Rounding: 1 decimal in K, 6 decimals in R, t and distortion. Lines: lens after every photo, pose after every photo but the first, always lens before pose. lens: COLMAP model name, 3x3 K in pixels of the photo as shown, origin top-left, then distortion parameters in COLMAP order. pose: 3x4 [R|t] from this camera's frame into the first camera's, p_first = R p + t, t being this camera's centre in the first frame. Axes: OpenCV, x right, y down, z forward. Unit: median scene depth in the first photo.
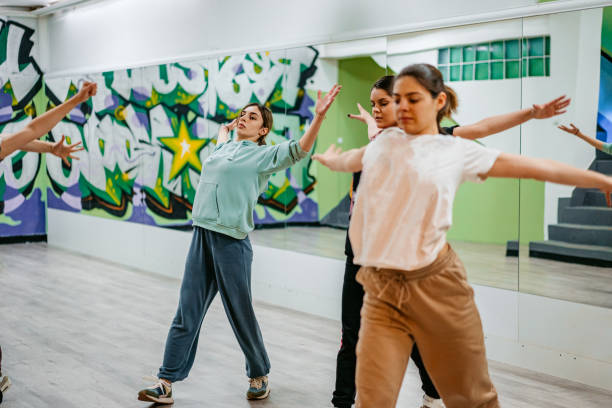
lens RADIAL K [[919.9, 0, 305.2], [0, 919.9, 203.4], [0, 0, 1]] dist [-0.031568, -0.079099]
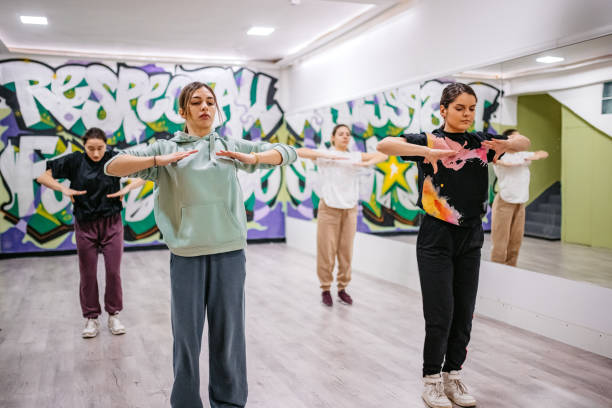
lens RADIAL K [[629.5, 0, 308.6], [0, 629.5, 216.2], [0, 0, 1]] dist [-0.048540, 0.008428]
pose [[0.967286, 0.012503, -0.253379, -0.026855], [-0.010494, 0.999902, 0.009279, -0.004343], [0.253470, -0.006317, 0.967323, 0.149565]]
